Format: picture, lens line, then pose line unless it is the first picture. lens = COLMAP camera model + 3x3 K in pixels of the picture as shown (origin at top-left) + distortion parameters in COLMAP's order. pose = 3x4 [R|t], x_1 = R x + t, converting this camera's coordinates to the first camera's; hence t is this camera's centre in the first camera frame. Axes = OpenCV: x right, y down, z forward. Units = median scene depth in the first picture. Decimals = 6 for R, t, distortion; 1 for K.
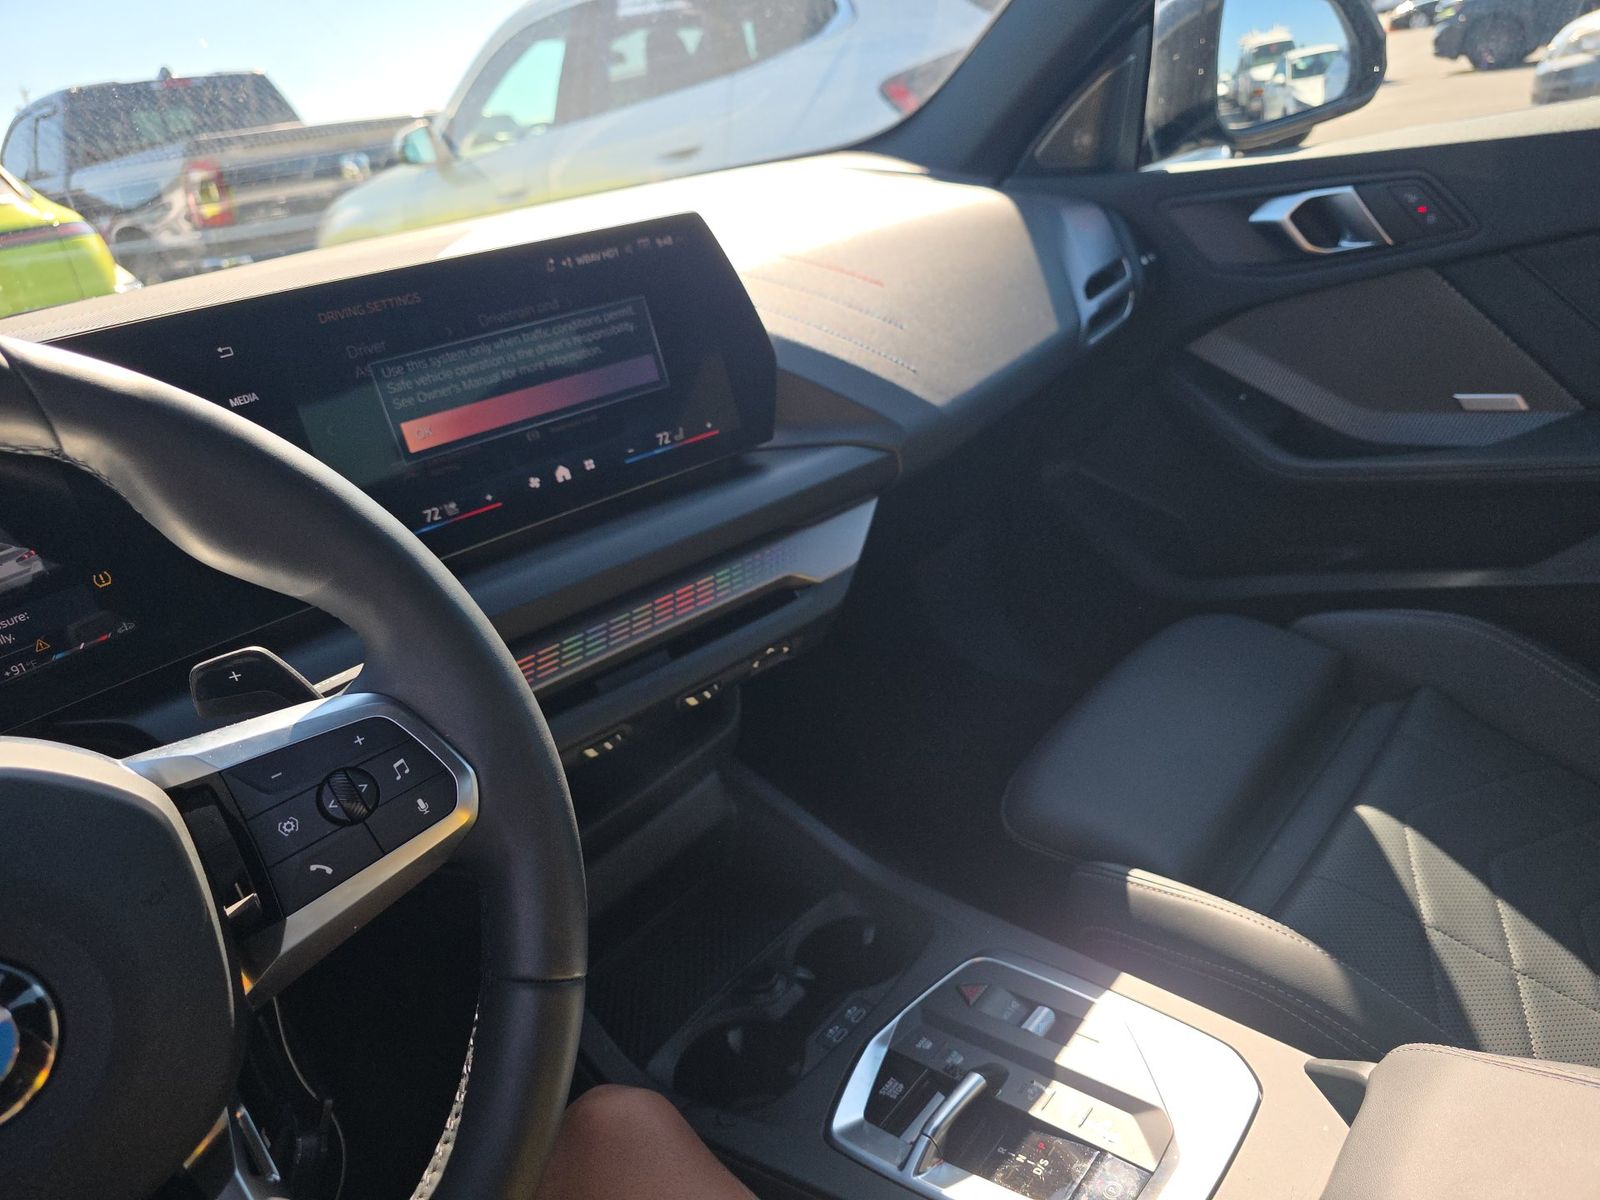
lens RADIAL K [[1089.0, 0, 800.2], [0, 1089.0, 631.9], [0, 0, 1]] dist [-0.004708, -0.003227]
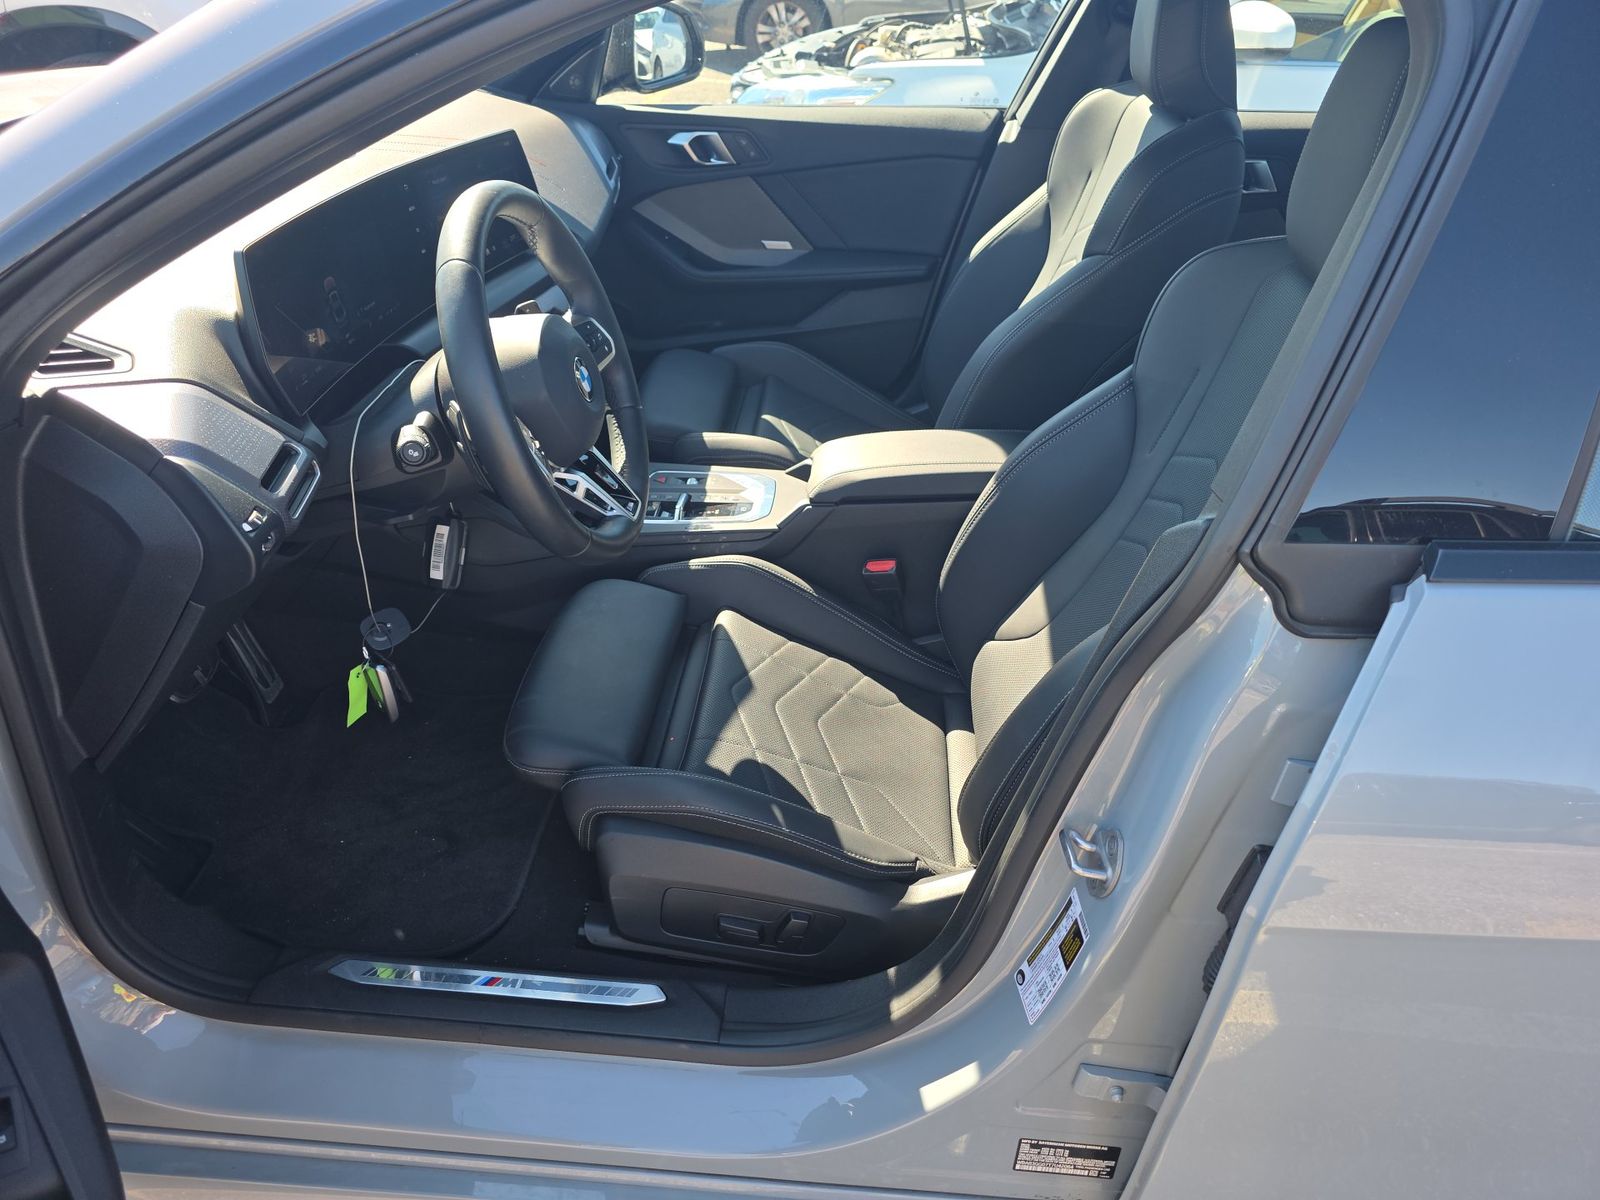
lens RADIAL K [[1089.0, 0, 800.2], [0, 1089.0, 631.9], [0, 0, 1]] dist [-0.004708, -0.003227]
pose [[0.774500, -0.166849, 0.610173, -0.761291], [0.090312, 0.983872, 0.154402, 0.210772], [-0.626094, -0.064479, 0.777077, -0.740077]]
